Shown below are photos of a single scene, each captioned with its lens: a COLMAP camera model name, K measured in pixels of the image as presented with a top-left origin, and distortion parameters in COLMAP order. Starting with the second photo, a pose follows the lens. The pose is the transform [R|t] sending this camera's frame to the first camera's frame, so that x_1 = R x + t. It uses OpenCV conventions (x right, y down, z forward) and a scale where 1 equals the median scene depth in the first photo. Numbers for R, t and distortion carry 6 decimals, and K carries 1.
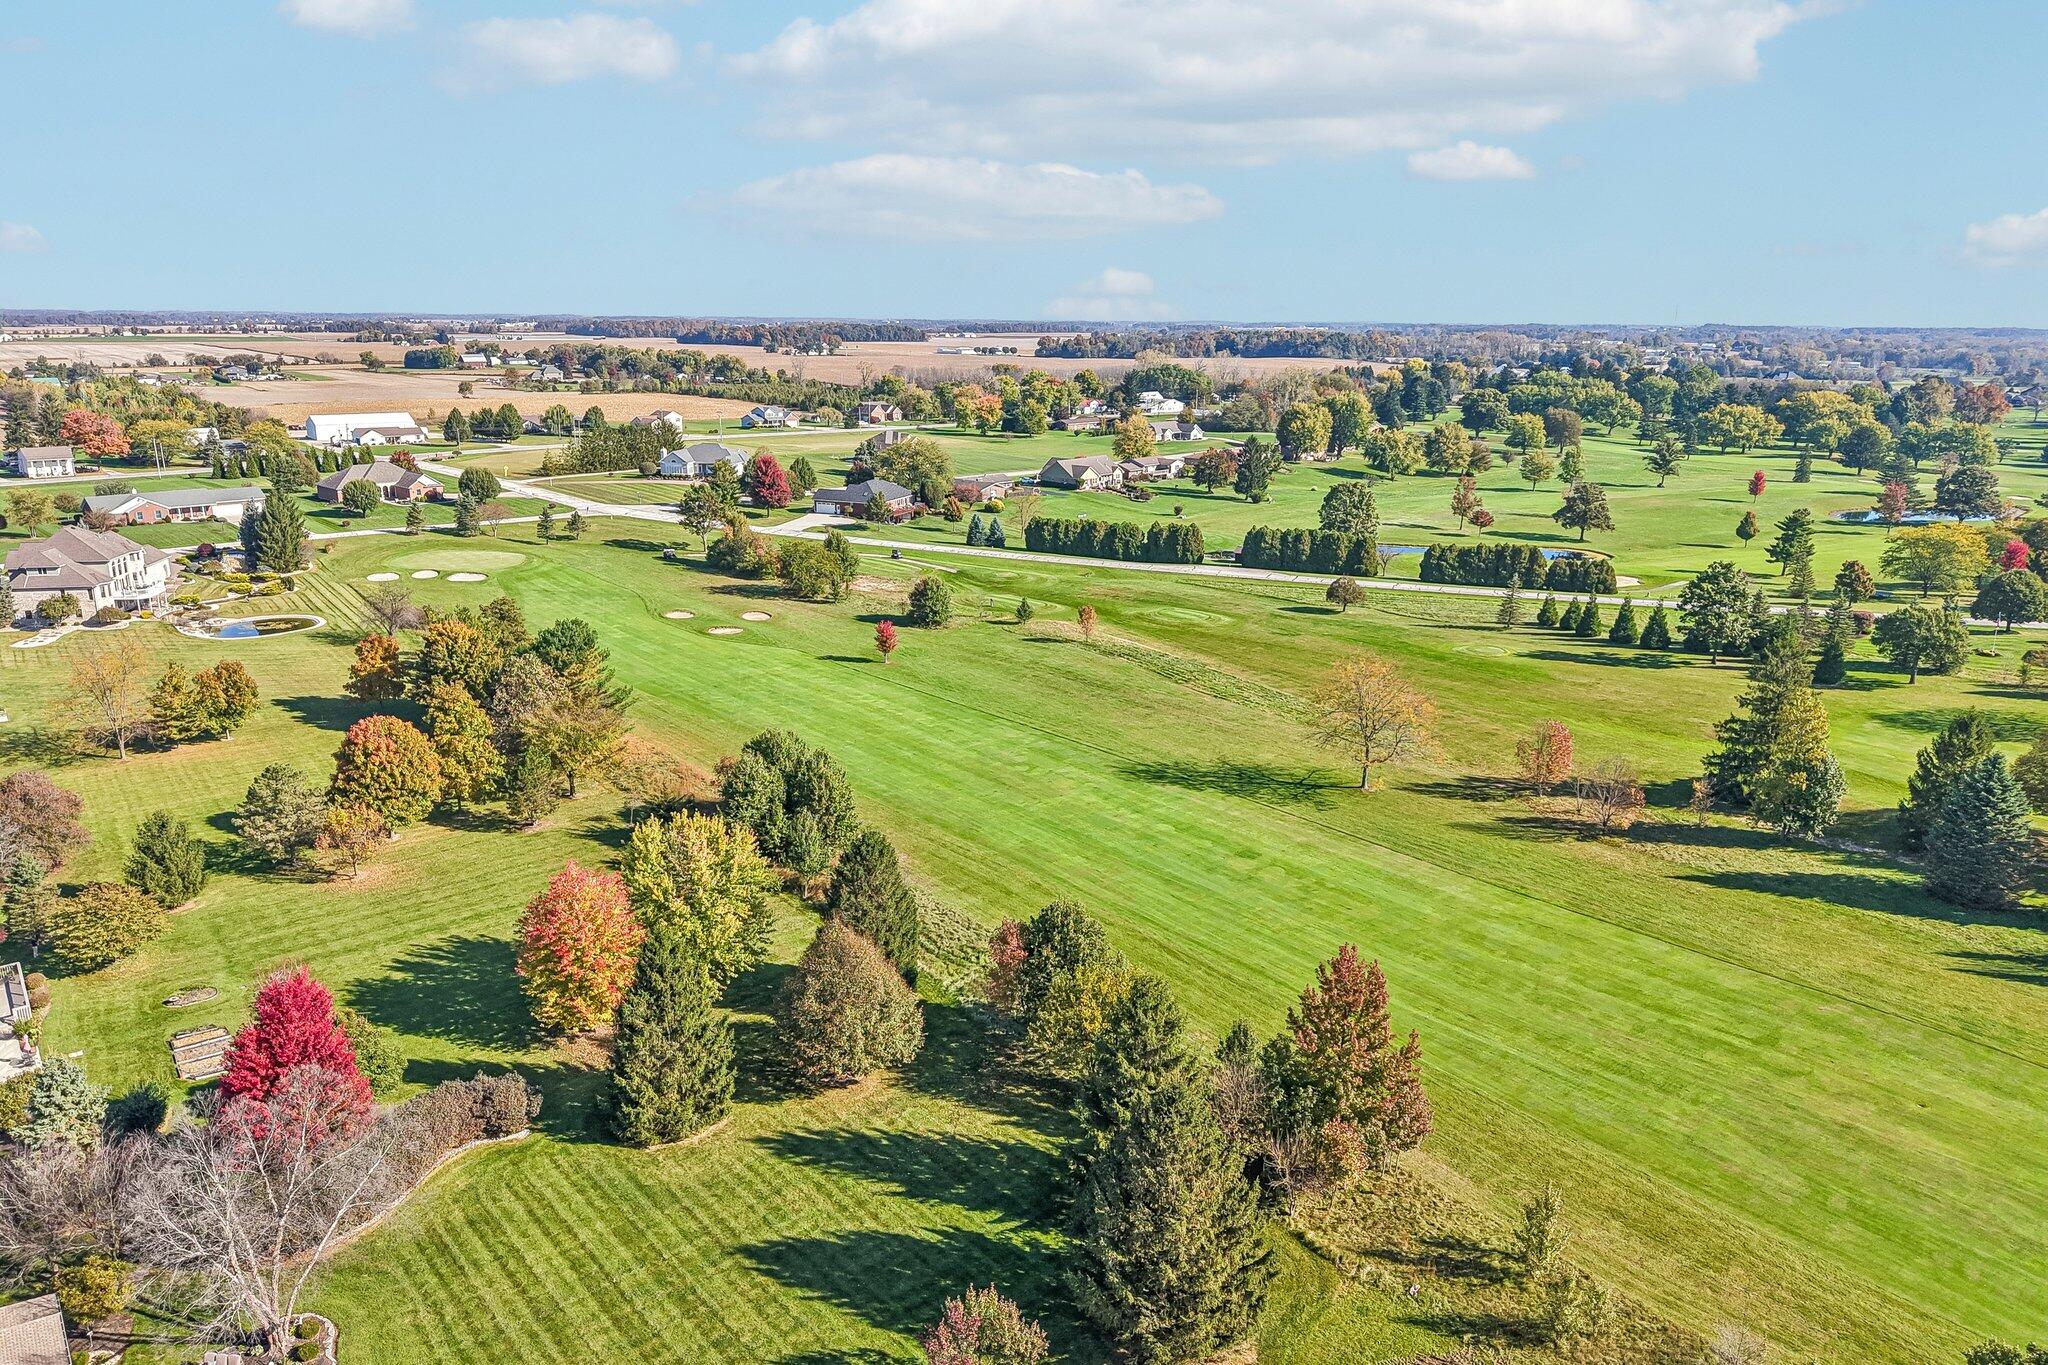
lens RADIAL K [[1347.3, 0, 1013.5], [0, 1347.3, 651.5], [0, 0, 1]] dist [0.043134, -0.043223]
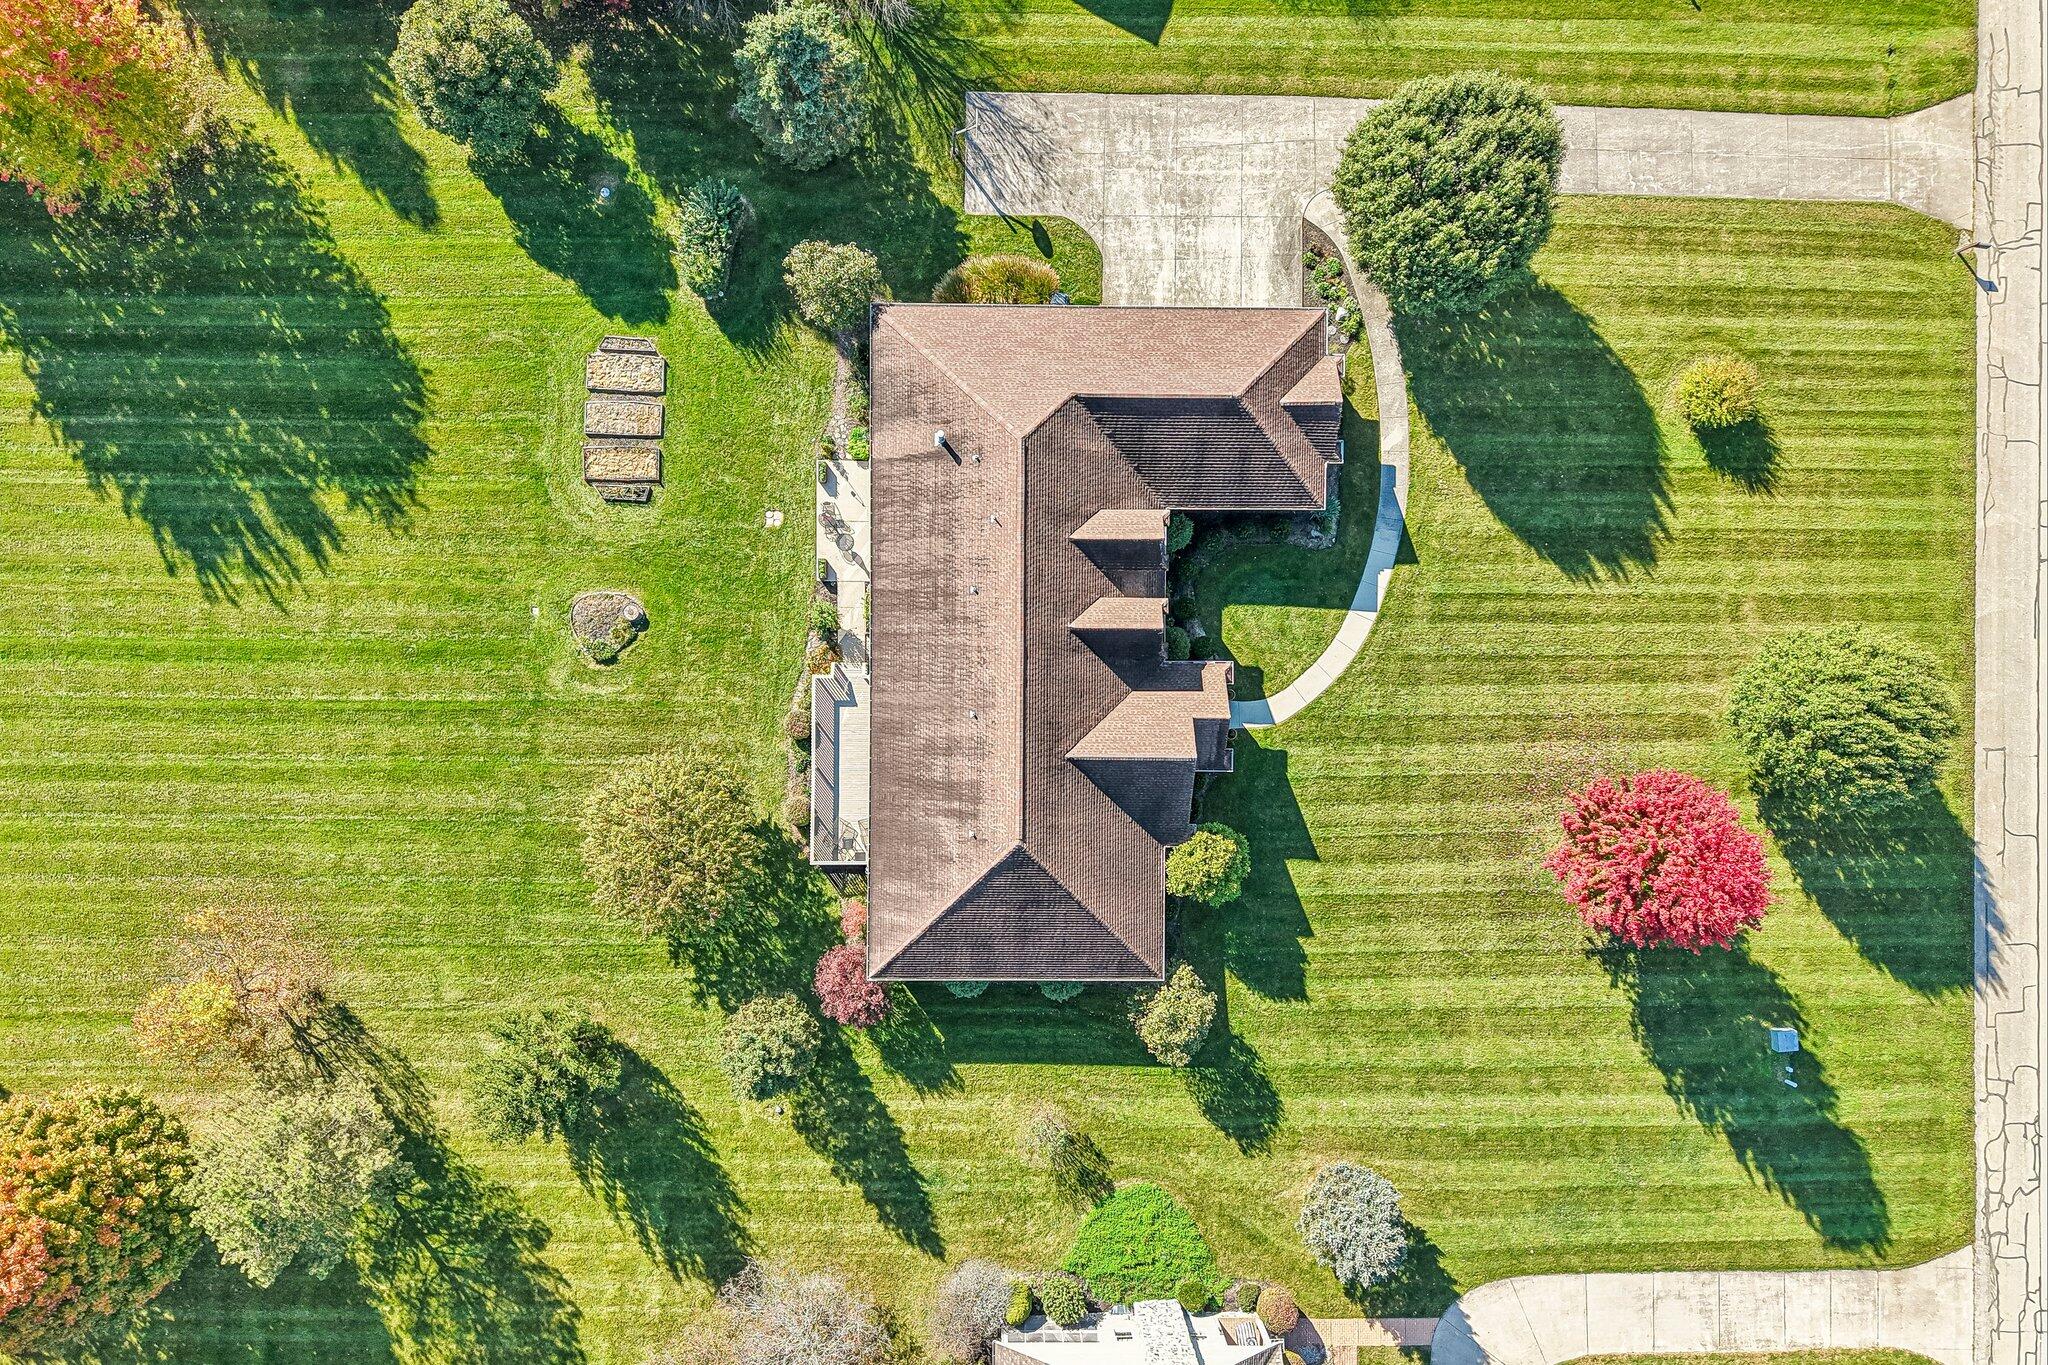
lens RADIAL K [[1381.6, 0, 1021.3], [0, 1381.6, 675.9], [0, 0, 1]] dist [0.011603, -0.001371]
pose [[-0.775883, -0.630769, -0.011694, -0.262375], [0.134267, -0.183210, 0.973862, -0.117075], [-0.616424, 0.754033, 0.226841, 0.265576]]
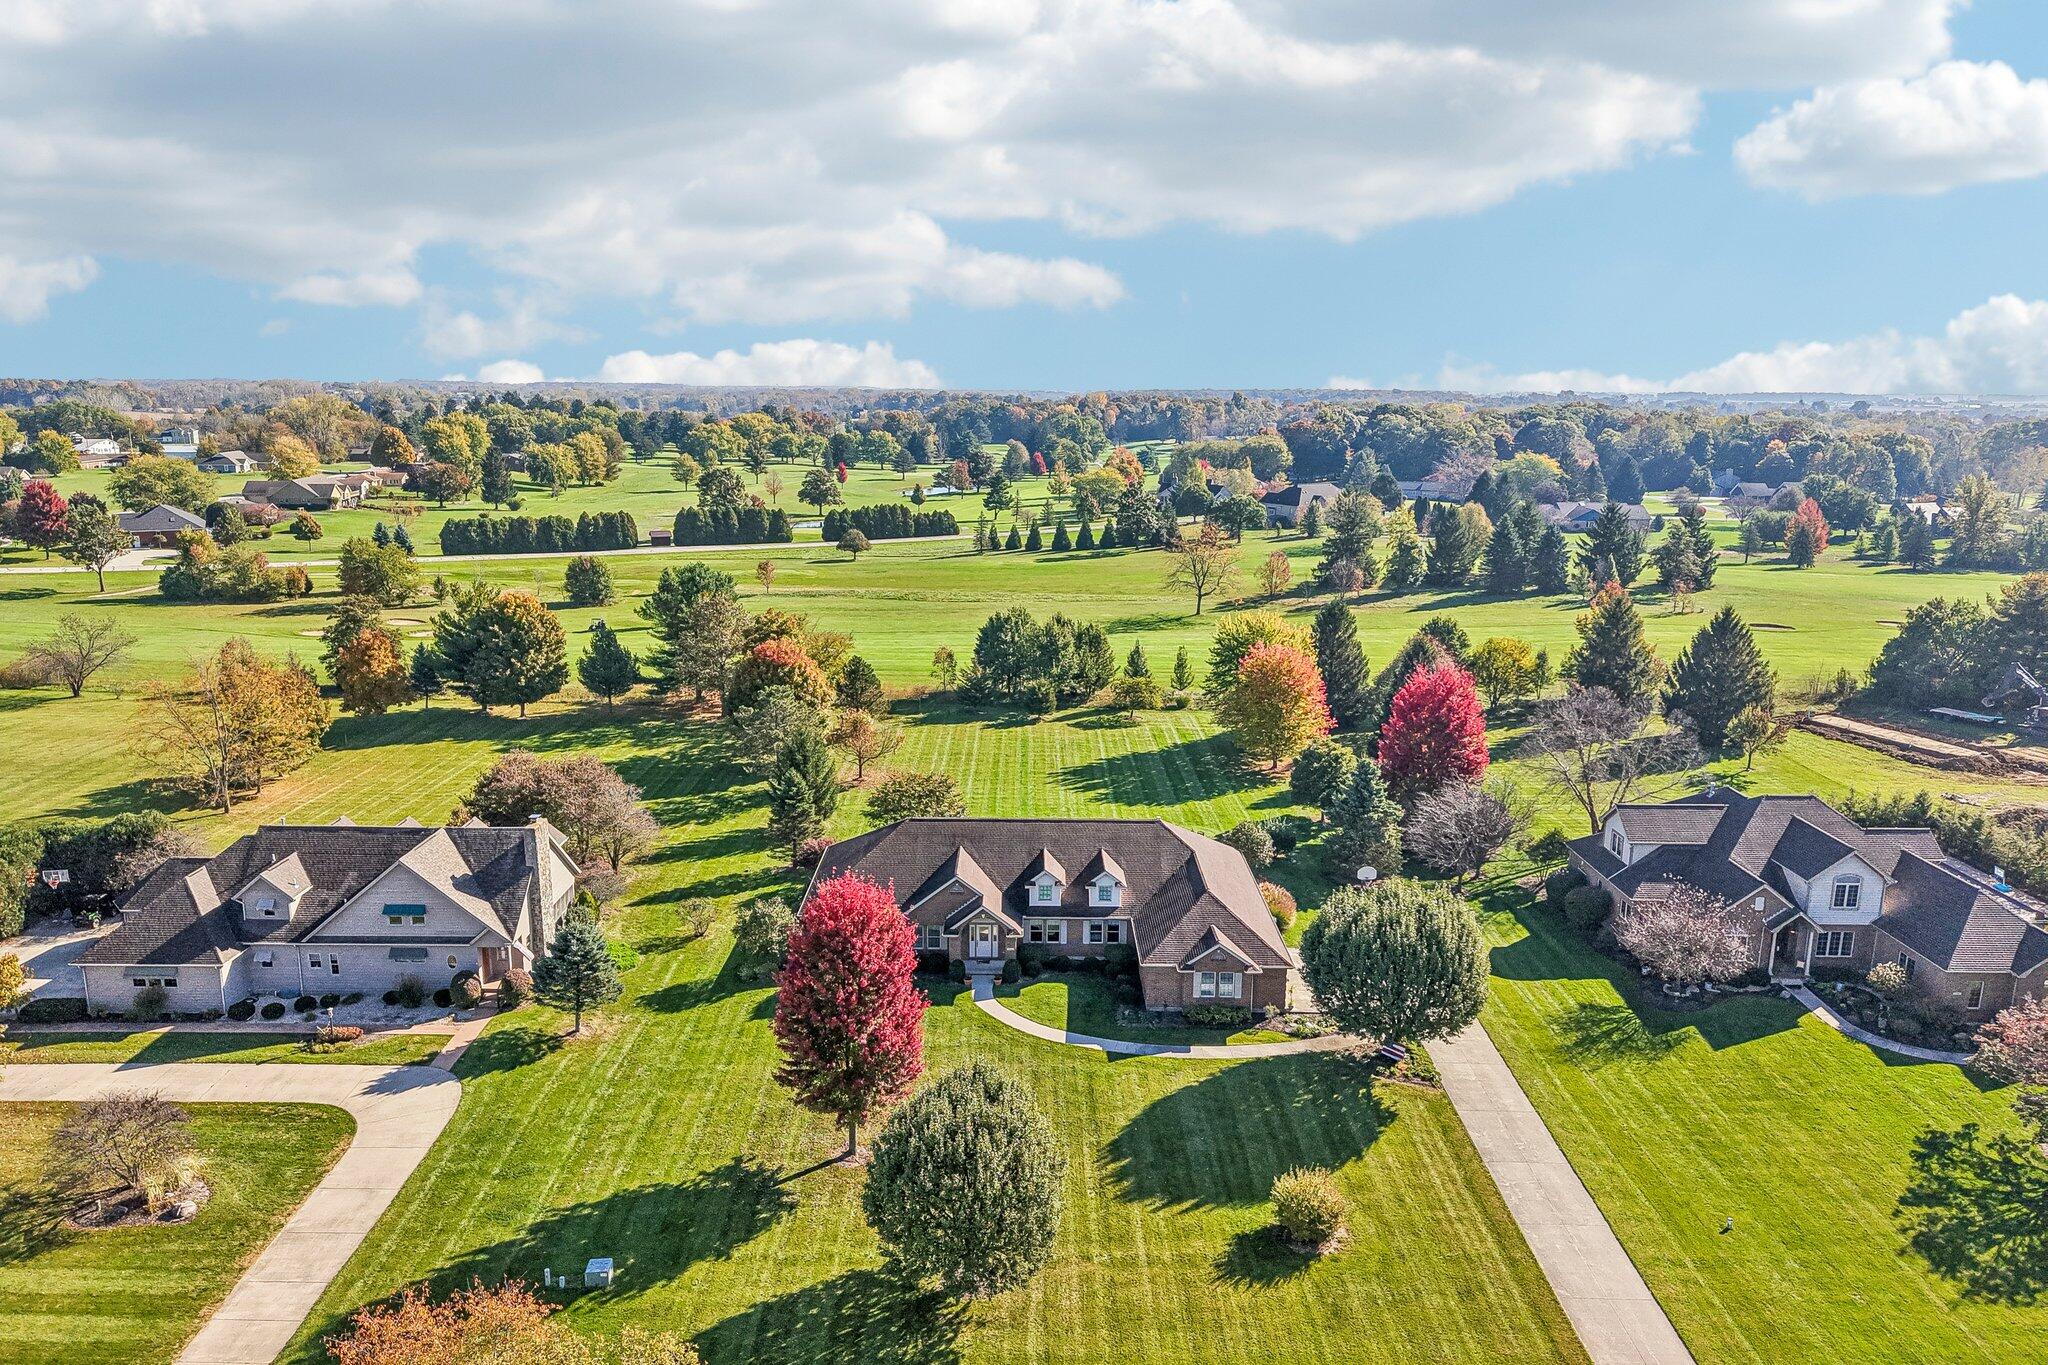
lens RADIAL K [[1347.3, 0, 1013.5], [0, 1347.3, 651.5], [0, 0, 1]] dist [0.043134, -0.043223]
pose [[0.631524, -0.147217, 0.761252, -0.493014], [0.177215, 0.983227, 0.043129, 0.020662], [-0.754833, 0.107668, 0.647020, 0.106363]]
